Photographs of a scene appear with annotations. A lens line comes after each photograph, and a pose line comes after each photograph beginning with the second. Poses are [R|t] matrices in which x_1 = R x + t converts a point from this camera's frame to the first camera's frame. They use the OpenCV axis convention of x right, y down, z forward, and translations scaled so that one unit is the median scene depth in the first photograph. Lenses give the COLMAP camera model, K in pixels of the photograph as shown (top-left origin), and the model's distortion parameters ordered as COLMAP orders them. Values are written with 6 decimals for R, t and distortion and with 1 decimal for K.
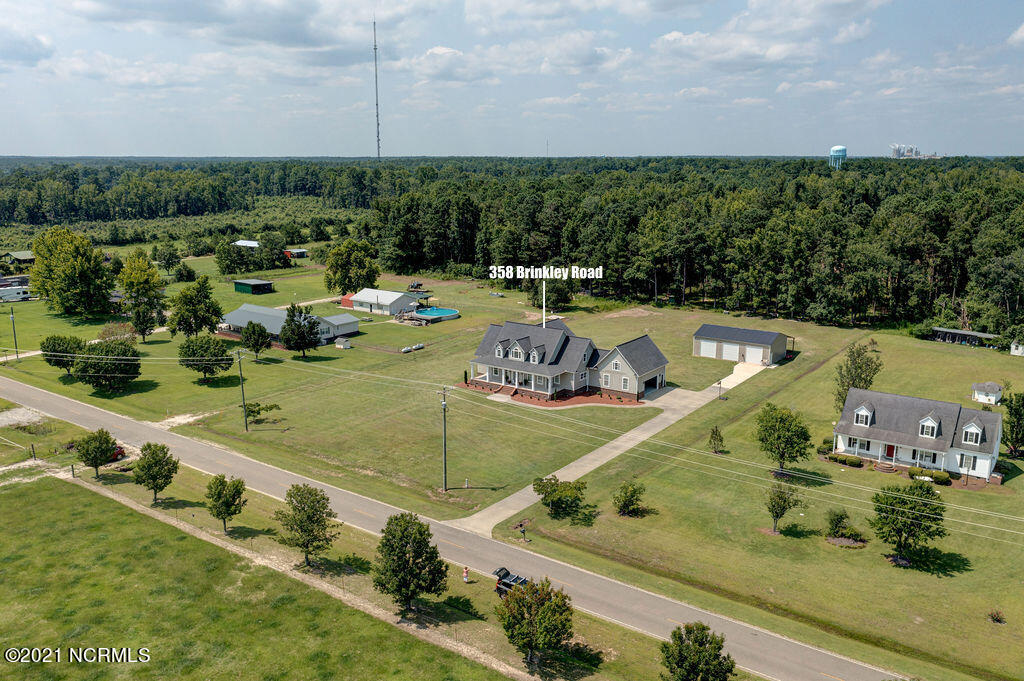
lens RADIAL K [[831.3, 0, 512.0], [0, 831.3, 340.5], [0, 0, 1]] dist [-0.009352, -0.005369]
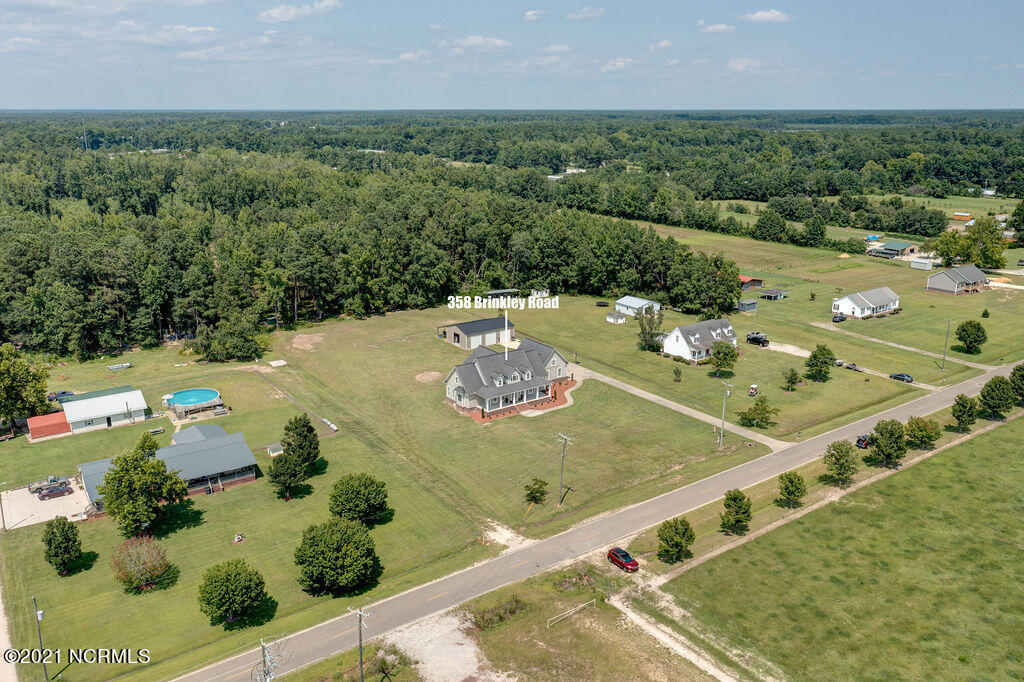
lens RADIAL K [[807.1, 0, 512.0], [0, 807.1, 341.0], [0, 0, 1]] dist [-0.012111, -0.004264]
pose [[0.317708, -0.263677, 0.910789, -1.153132], [0.207036, 0.956670, 0.204740, -0.303509], [-0.925309, 0.123519, 0.358532, 0.598683]]
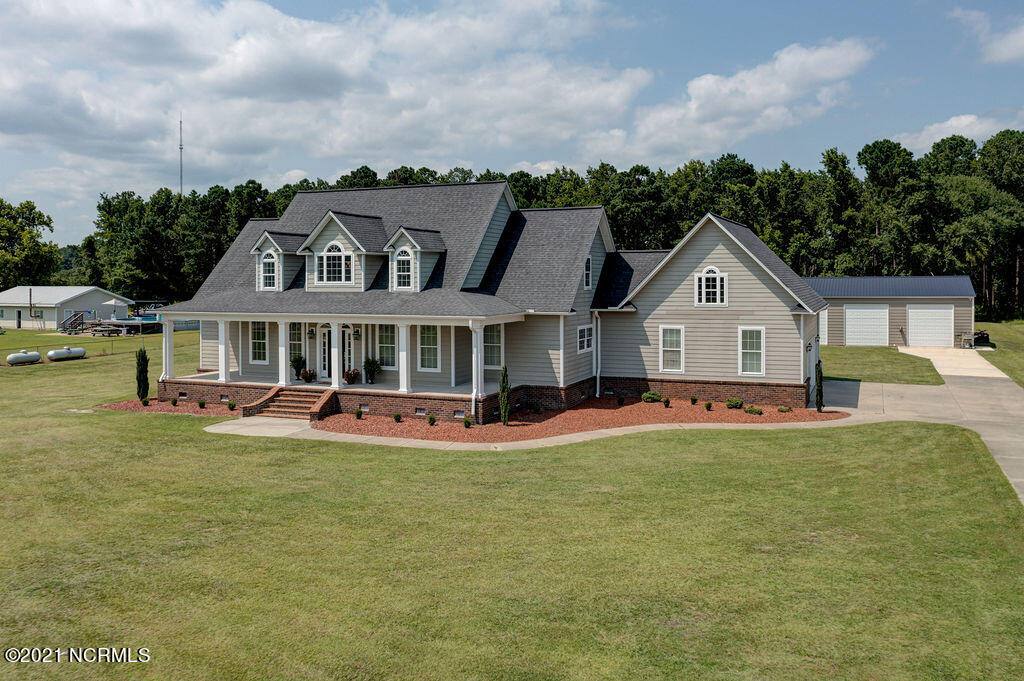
lens RADIAL K [[839.0, 0, 549.5], [0, 839.0, 286.7], [0, 0, 1]] dist [-0.014342, -0.005658]
pose [[0.968336, -0.005543, 0.249589, 0.005113], [0.055686, 0.979361, -0.194296, 0.083548], [-0.243361, 0.202042, 0.948659, 0.776135]]
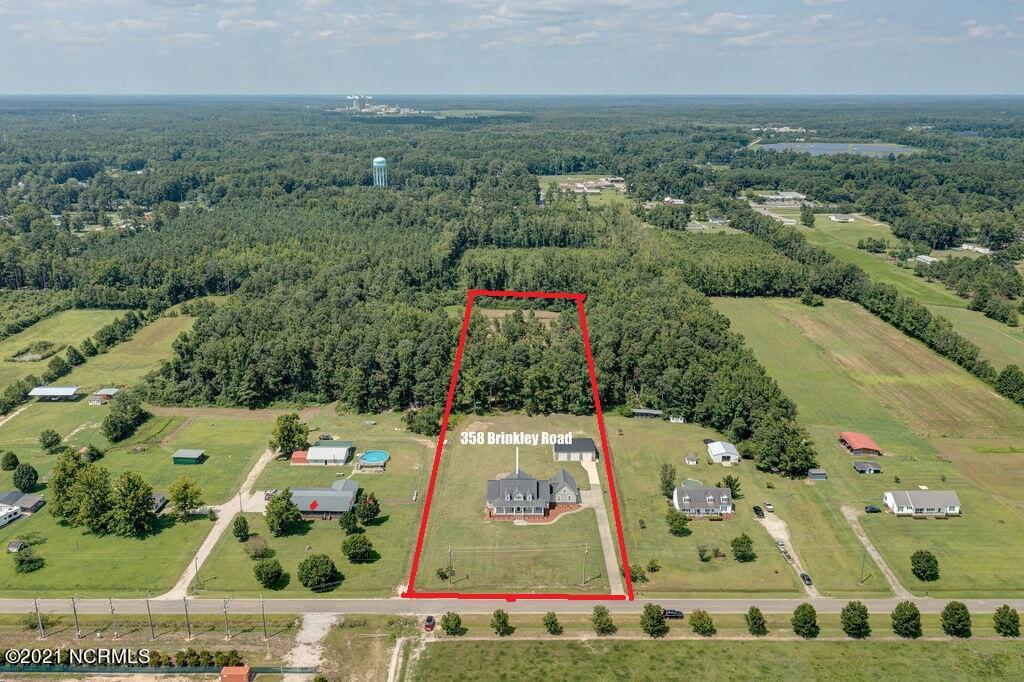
lens RADIAL K [[807.1, 0, 512.0], [0, 807.1, 341.0], [0, 0, 1]] dist [-0.012111, -0.004264]
pose [[0.809708, -0.173706, 0.560535, -1.080126], [0.128379, 0.984482, 0.119637, -0.617242], [-0.572619, -0.024910, 0.819443, -0.586042]]
